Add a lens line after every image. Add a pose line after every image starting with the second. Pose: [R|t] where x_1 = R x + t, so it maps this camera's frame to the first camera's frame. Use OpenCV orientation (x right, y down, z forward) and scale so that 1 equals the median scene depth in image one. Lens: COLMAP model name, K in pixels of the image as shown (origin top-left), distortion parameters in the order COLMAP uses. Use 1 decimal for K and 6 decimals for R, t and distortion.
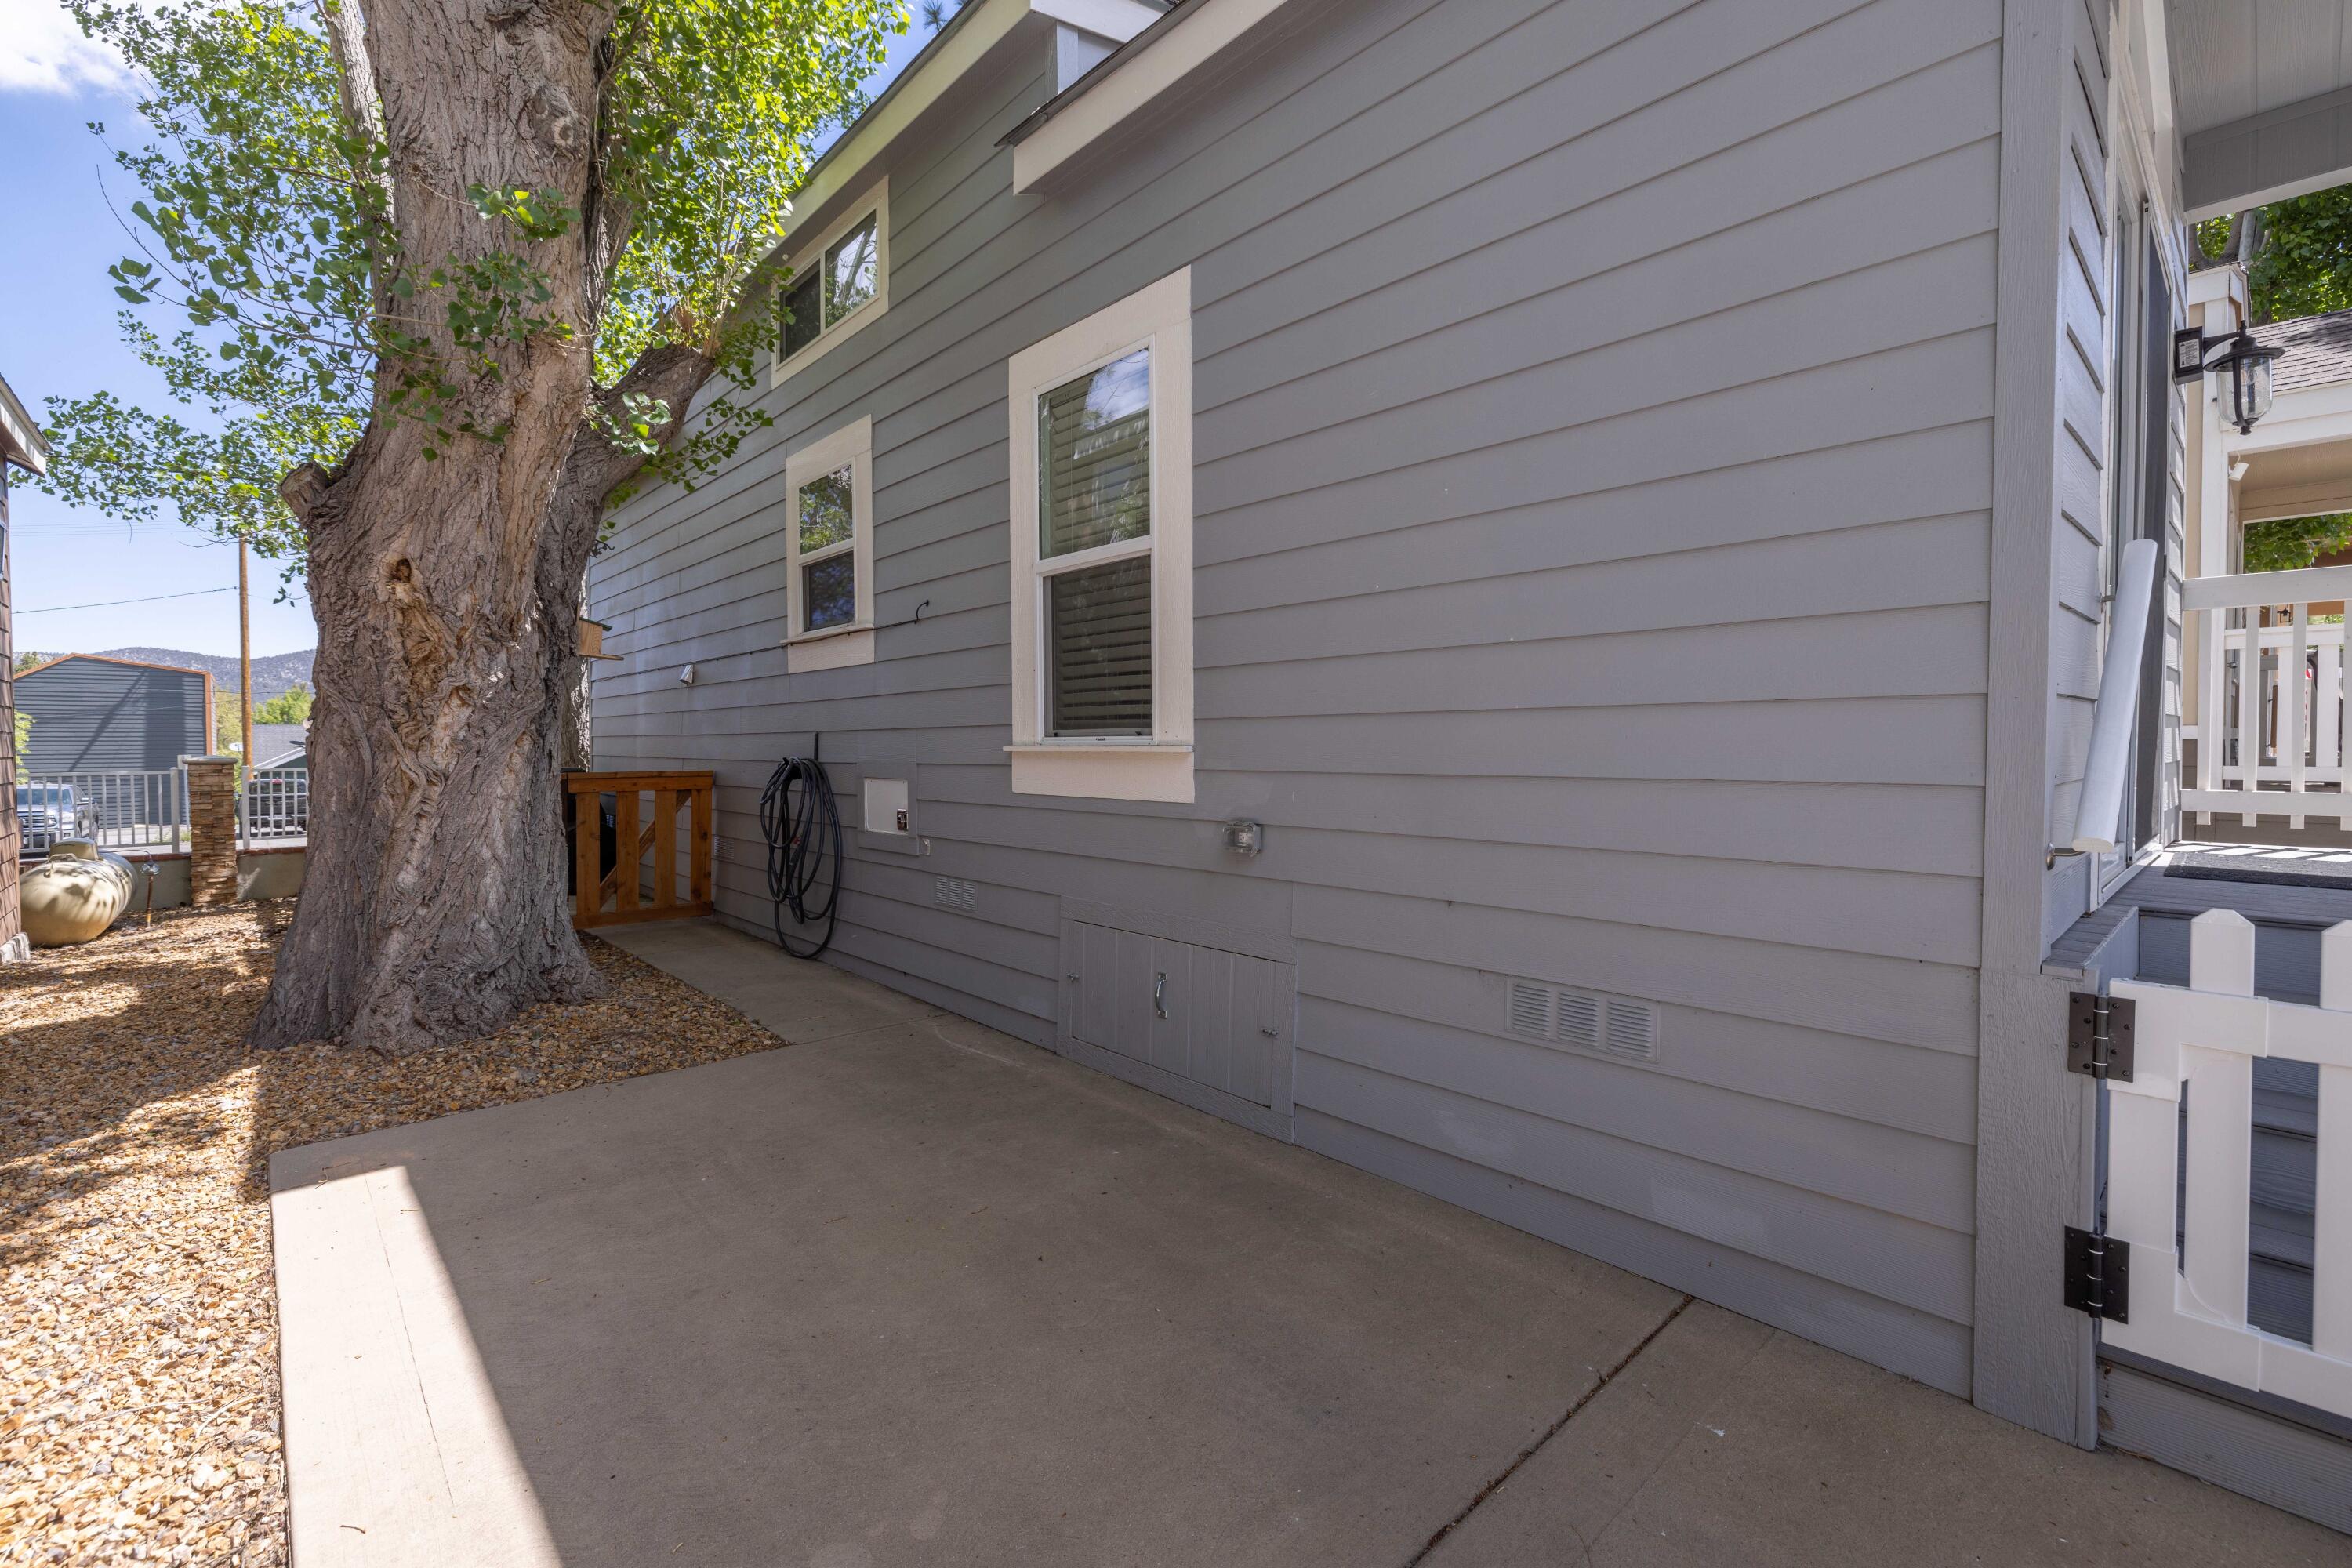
lens RADIAL K [[1039.7, 0, 1162.0], [0, 1039.7, 766.7], [0, 0, 1]] dist [0.000106, -0.000437]
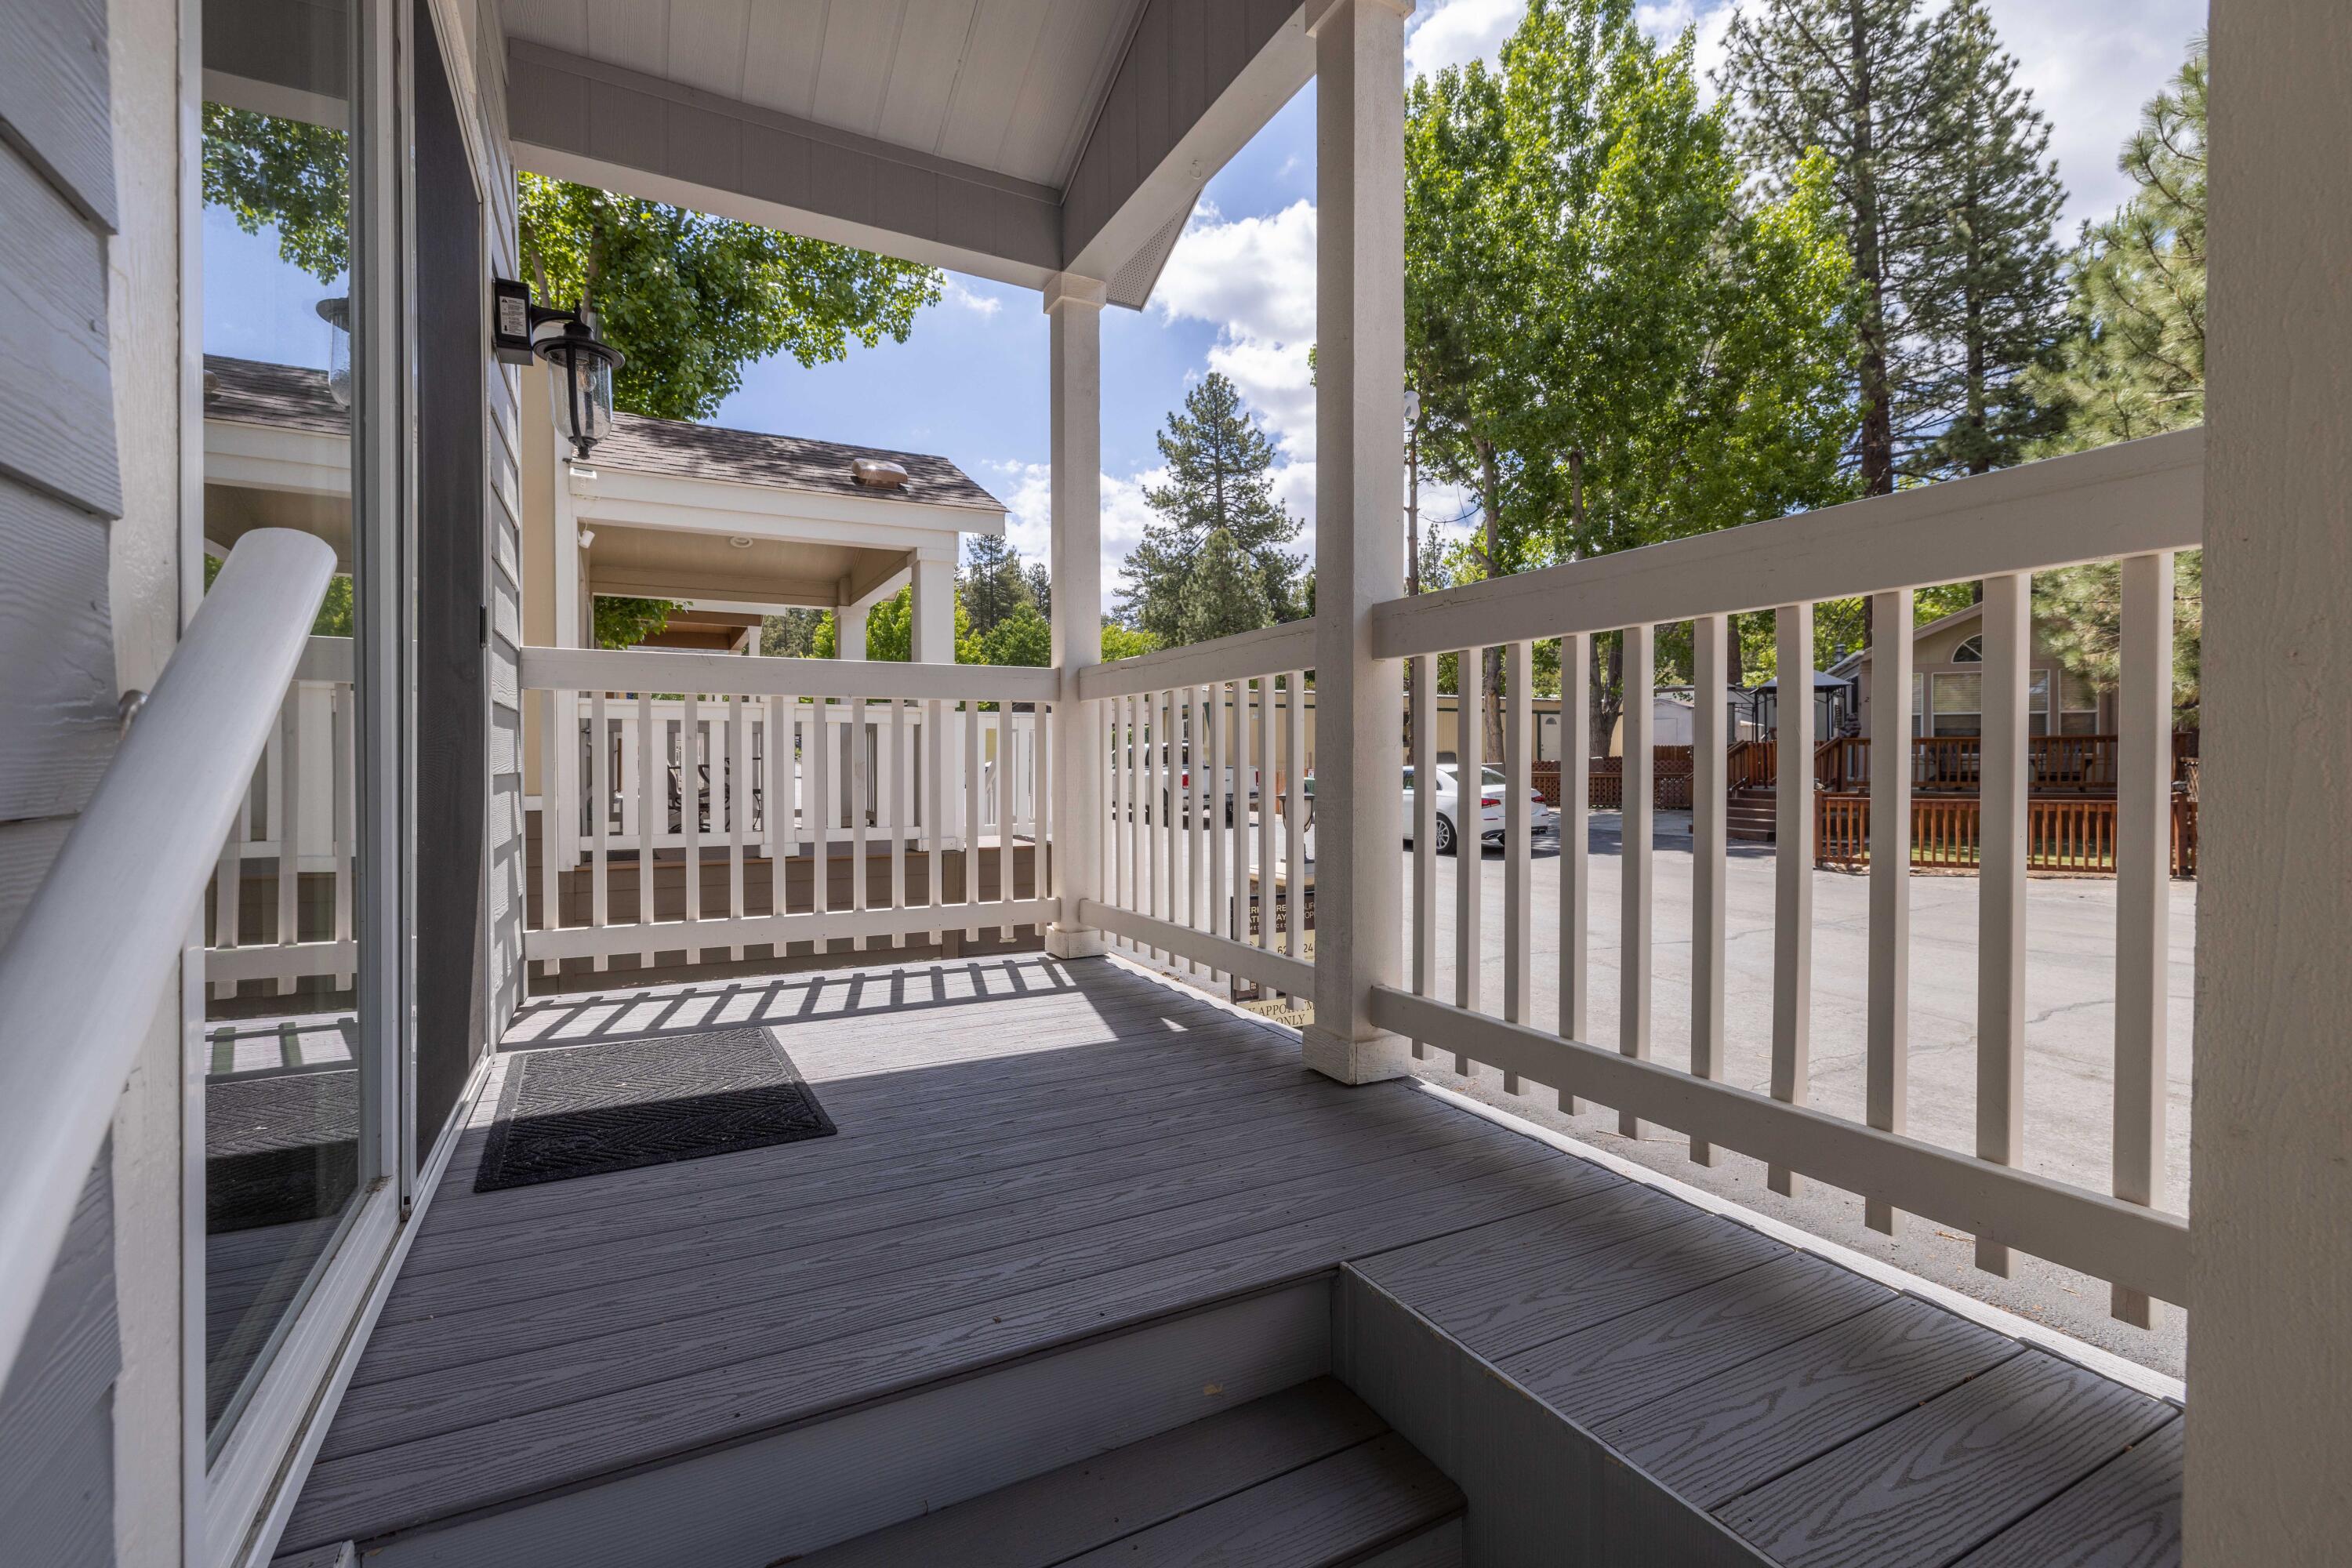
lens RADIAL K [[1000.6, 0, 1155.4], [0, 1000.6, 766.9], [0, 0, 1]] dist [0.002271, 0.000358]
pose [[0.256977, -0.001276, 0.966417, 0.405237], [0.024653, 0.999682, -0.005235, -0.078506], [-0.966103, 0.025171, 0.256927, 0.379669]]
